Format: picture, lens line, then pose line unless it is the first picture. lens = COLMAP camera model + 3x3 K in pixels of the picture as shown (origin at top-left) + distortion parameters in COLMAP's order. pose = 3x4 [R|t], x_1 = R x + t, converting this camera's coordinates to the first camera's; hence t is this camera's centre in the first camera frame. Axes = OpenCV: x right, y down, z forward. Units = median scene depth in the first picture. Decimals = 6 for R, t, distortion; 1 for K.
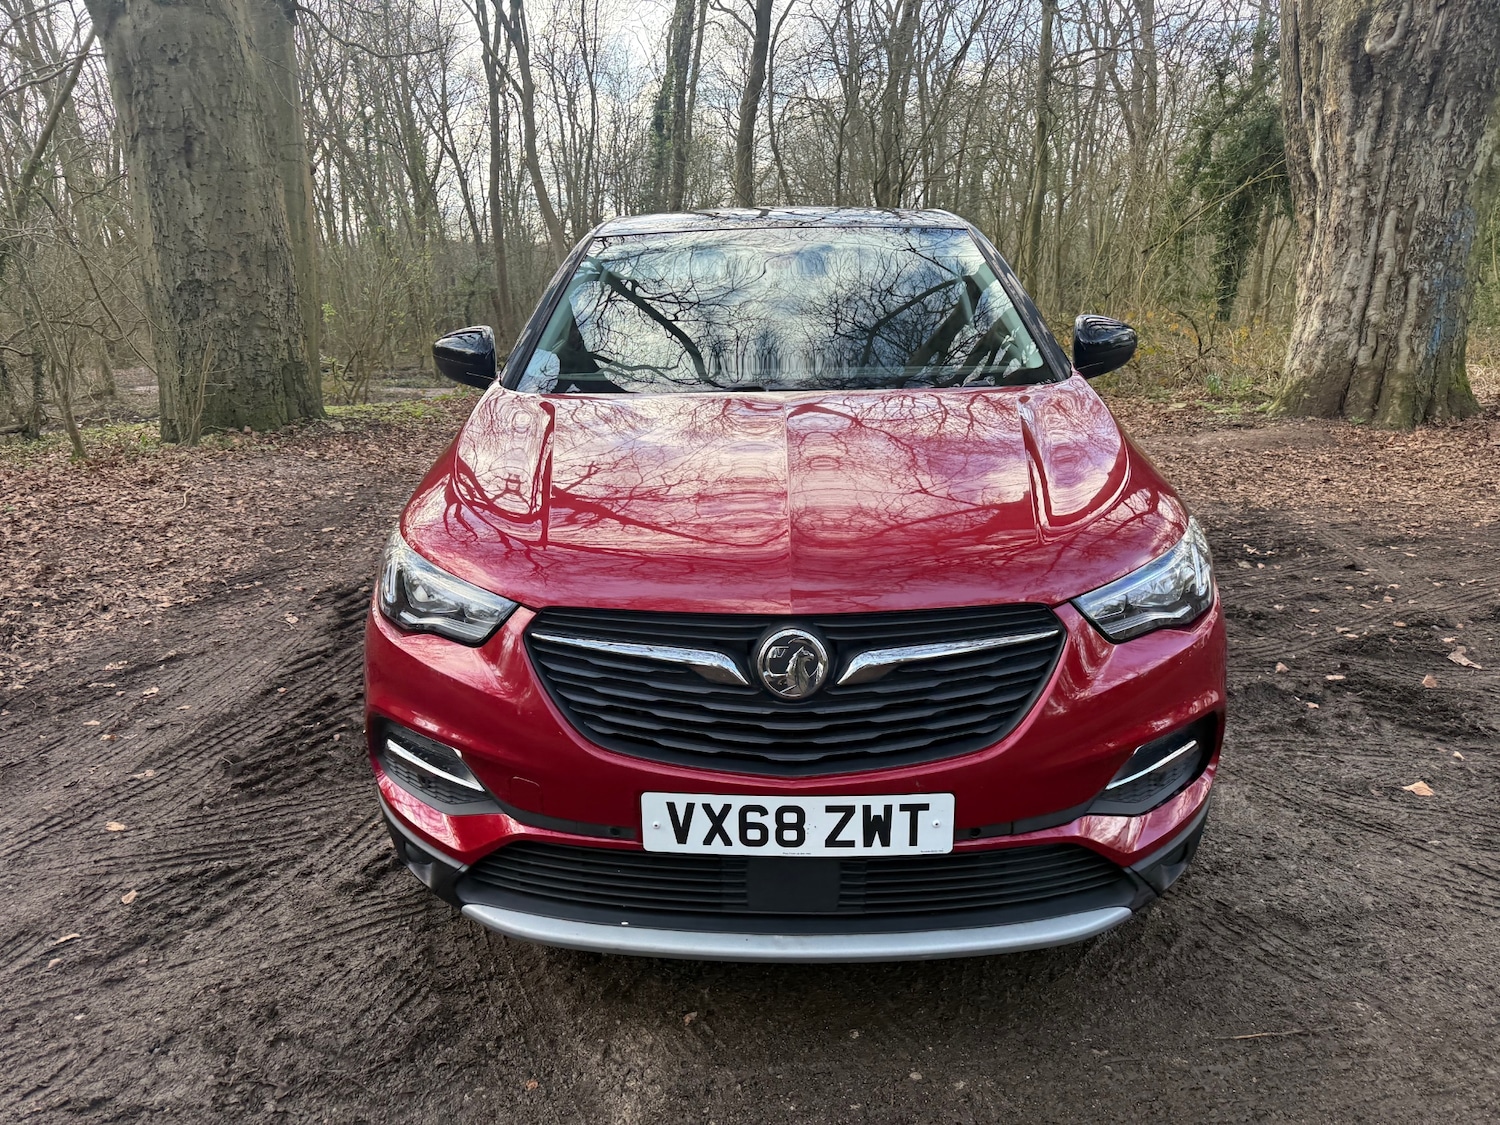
lens RADIAL K [[1052.2, 0, 747.5], [0, 1052.2, 548.3], [0, 0, 1]] dist [0.022321, -0.019728]
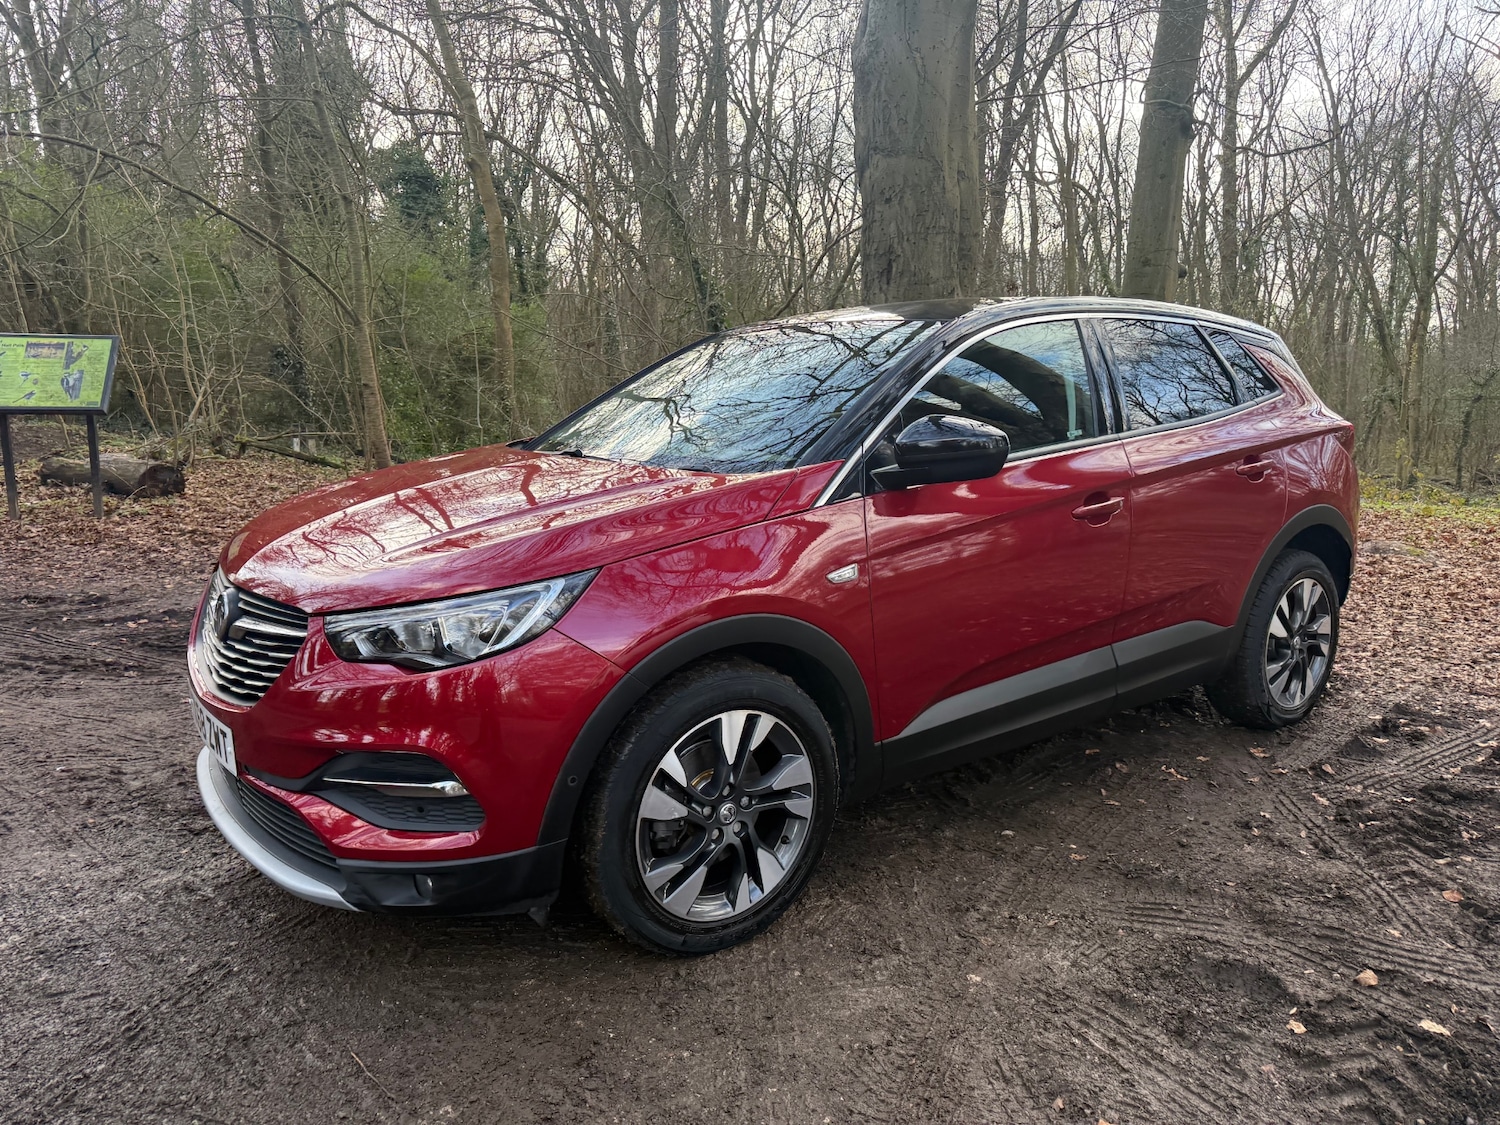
lens RADIAL K [[1049.2, 0, 748.1], [0, 1049.2, 569.5], [0, 0, 1]] dist [0.021373, -0.024296]
pose [[0.624216, 0.158947, -0.764912, 0.856742], [-0.213211, 0.976578, 0.028938, -0.080473], [0.751595, 0.145024, 0.643485, 0.320676]]
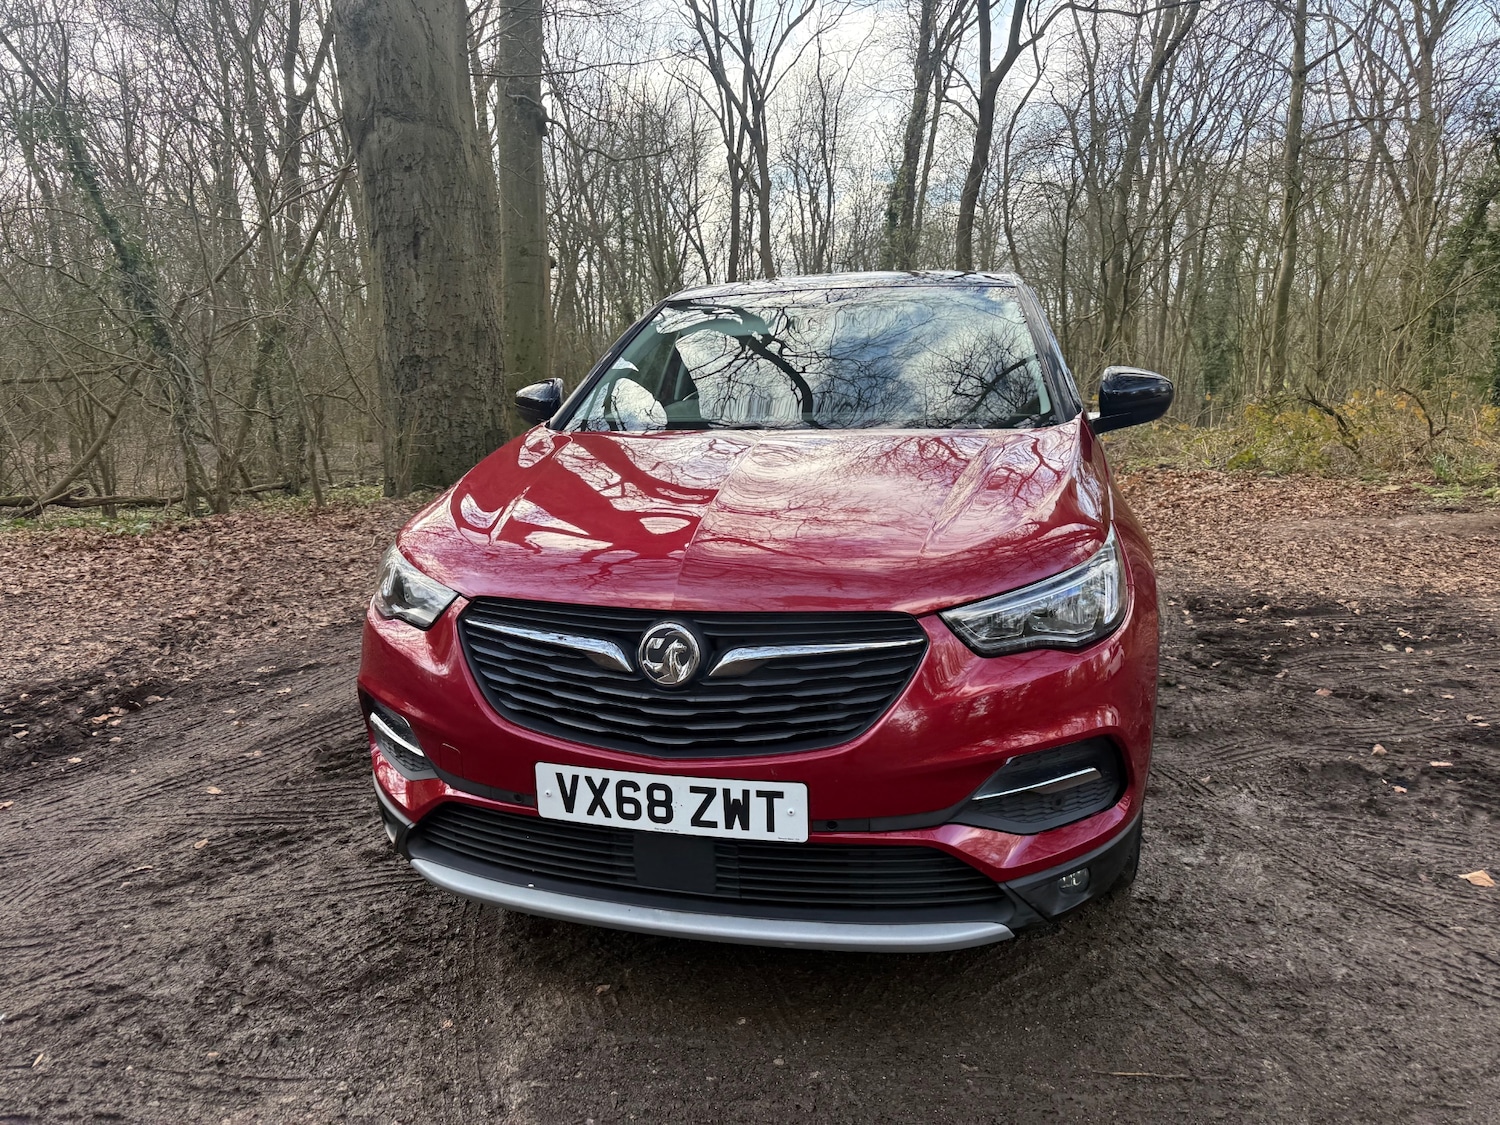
lens RADIAL K [[1050.5, 0, 744.8], [0, 1050.5, 557.7], [0, 0, 1]] dist [0.034521, -0.039440]
pose [[0.975536, 0.037434, -0.216631, 0.189102], [-0.052238, 0.996644, -0.063016, 0.039136], [0.213546, 0.072790, 0.974218, -0.035773]]
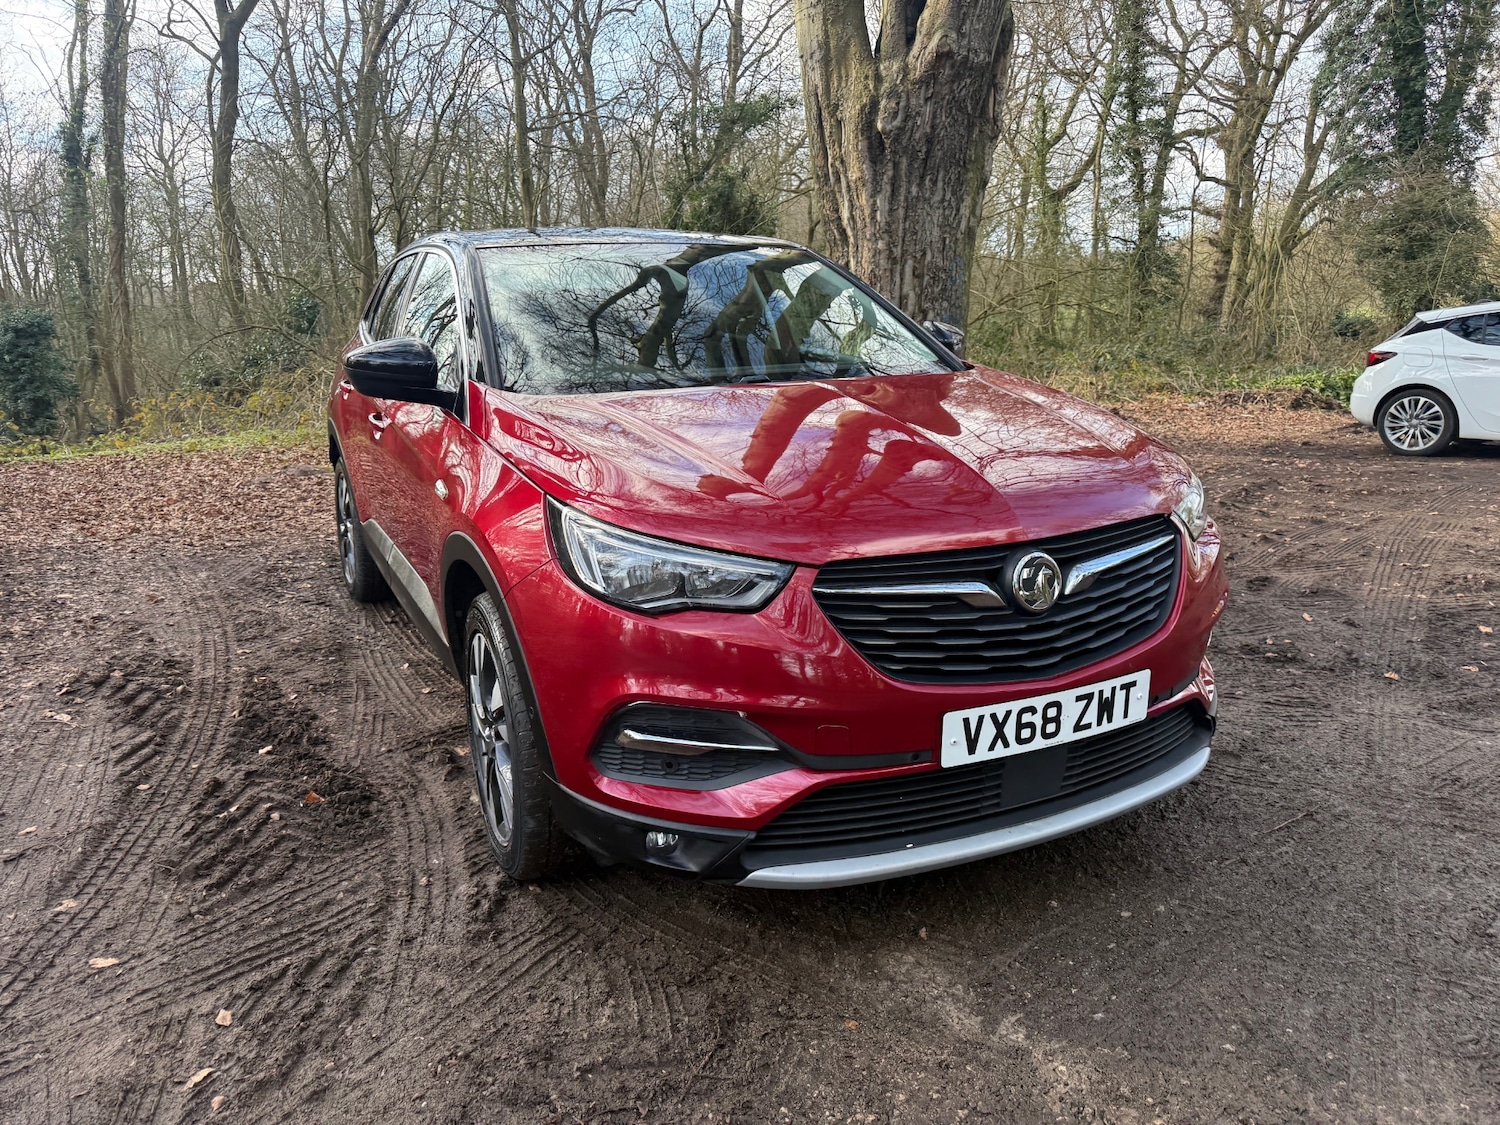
lens RADIAL K [[1050.5, 0, 744.8], [0, 1050.5, 557.7], [0, 0, 1]] dist [0.034521, -0.039440]
pose [[0.884106, -0.111454, 0.453801, -0.412000], [0.129841, 0.991490, -0.009448, 0.027661], [-0.448886, 0.067276, 0.891053, 0.051279]]
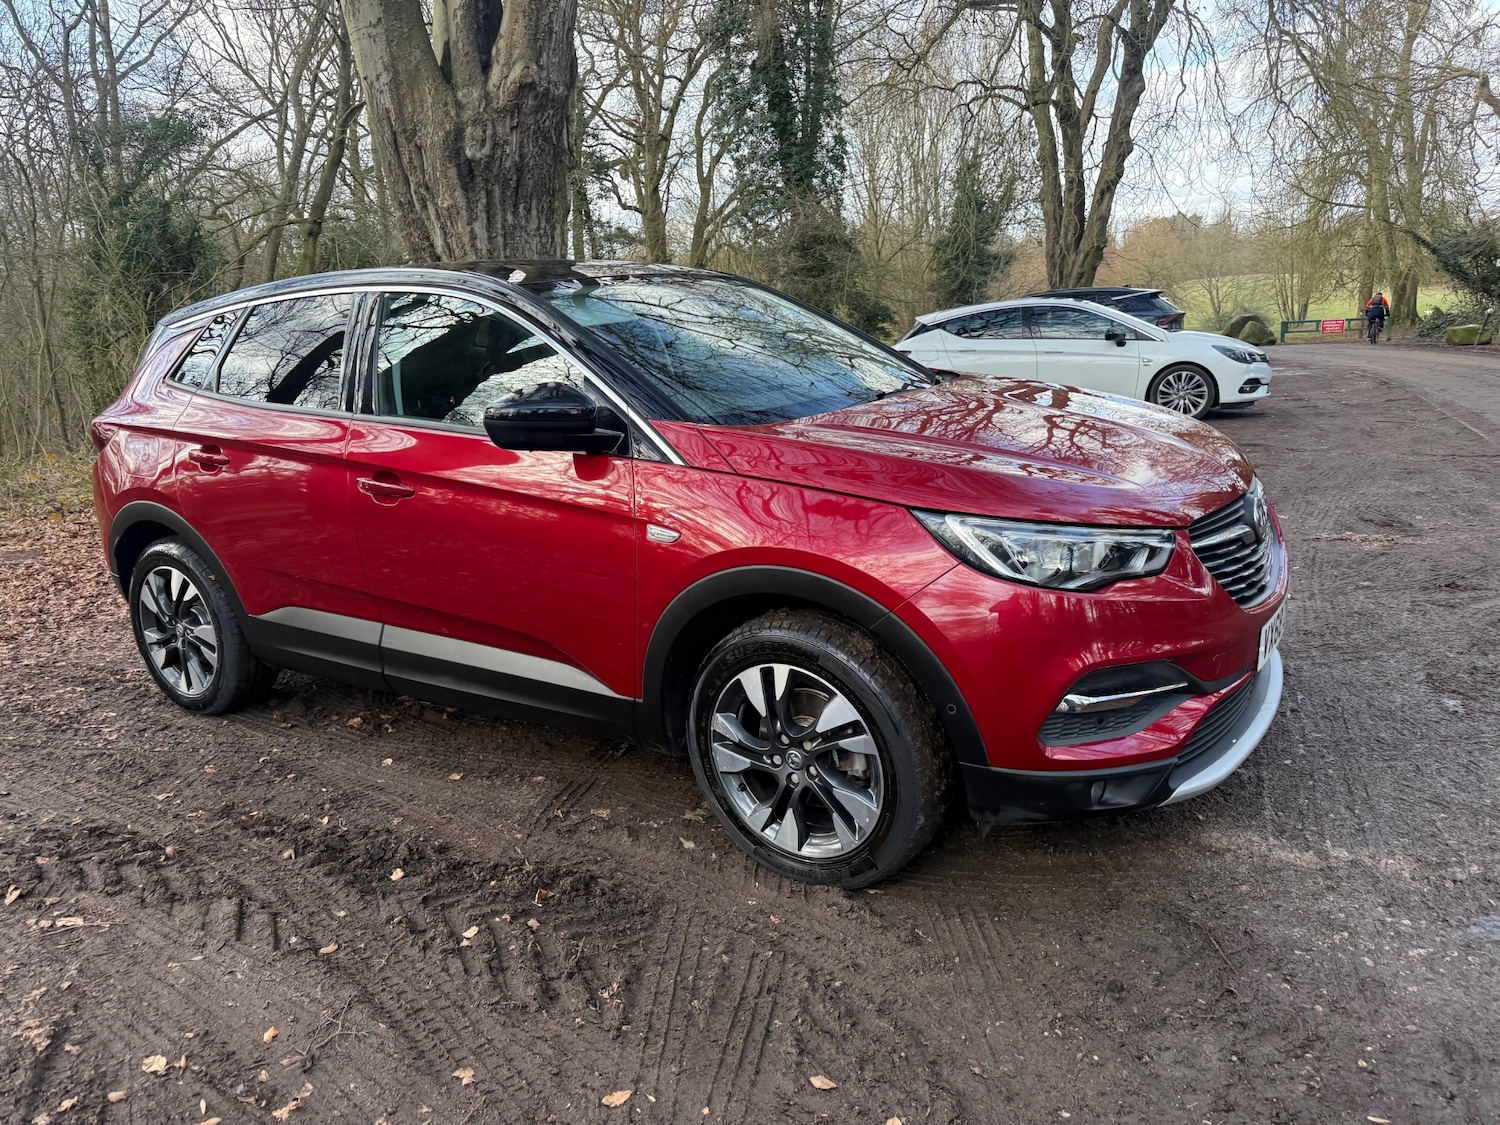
lens RADIAL K [[1049.2, 0, 748.1], [0, 1049.2, 569.5], [0, 0, 1]] dist [0.021373, -0.024296]
pose [[0.530726, -0.229766, 0.815805, -0.858026], [0.283891, 0.955142, 0.084322, -0.085251], [-0.798583, 0.186848, 0.572147, 0.390486]]
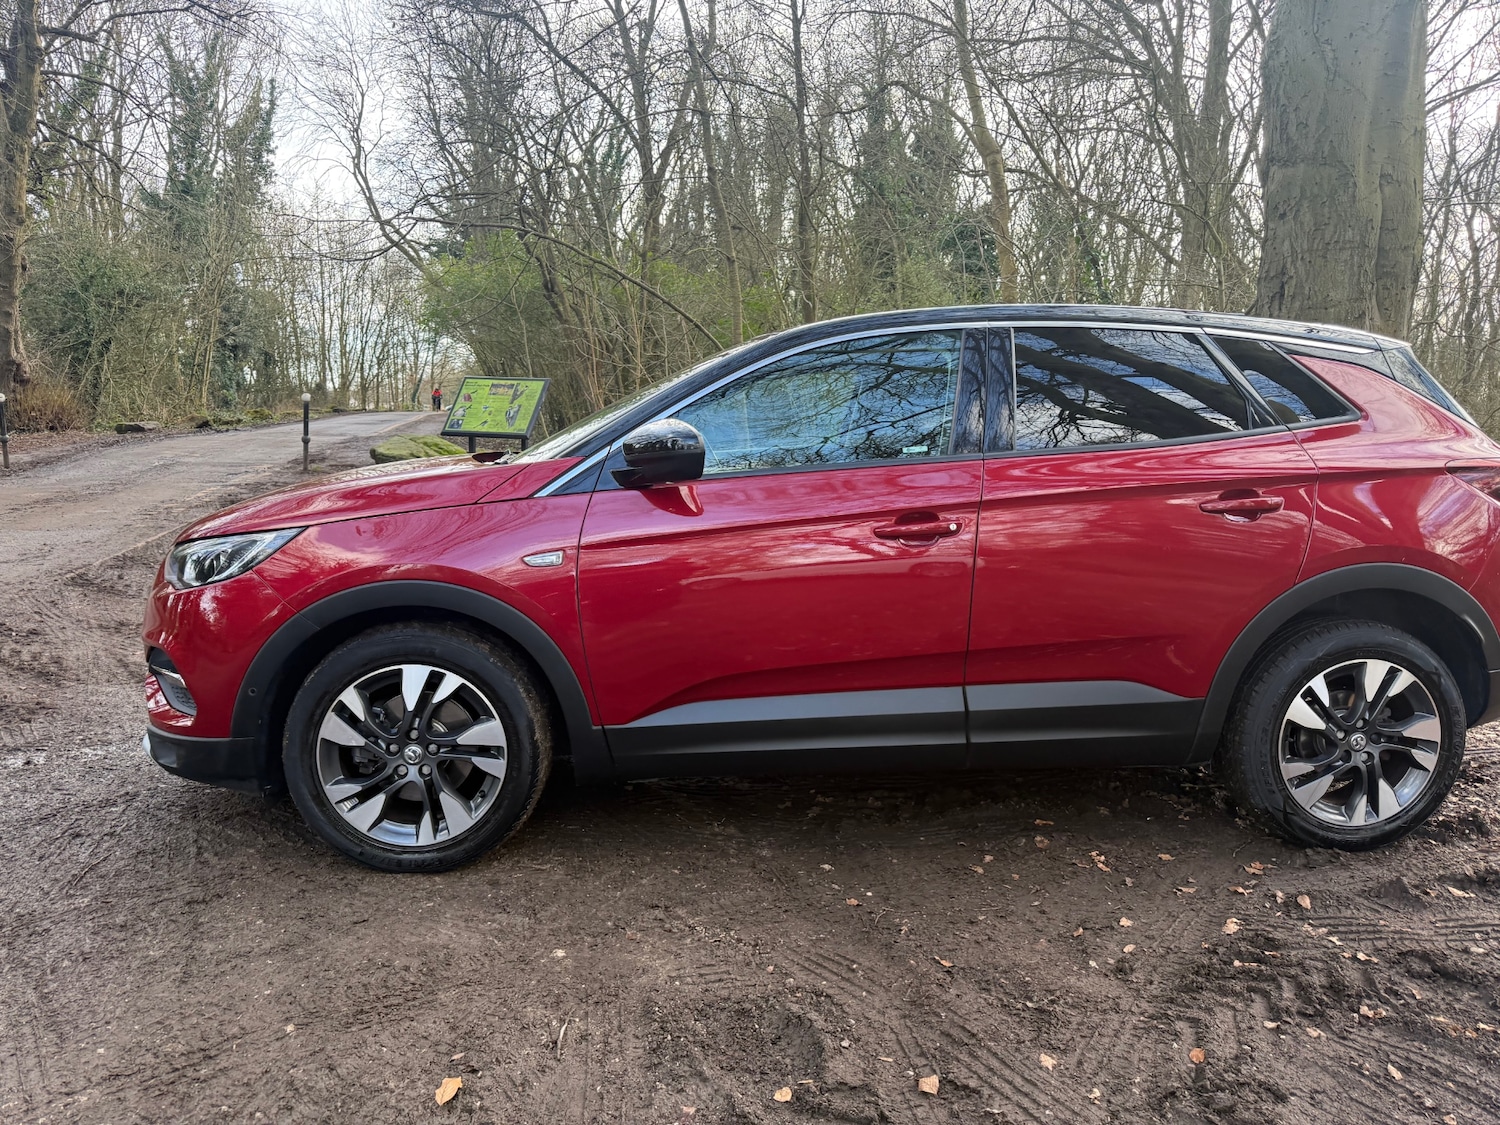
lens RADIAL K [[1051.2, 0, 749.8], [0, 1051.2, 555.4], [0, 0, 1]] dist [0.002103, -0.004117]
pose [[0.127946, 0.143104, -0.981403, 1.164765], [-0.270079, 0.957166, 0.104359, -0.208230], [0.954299, 0.251704, 0.161115, 0.903151]]
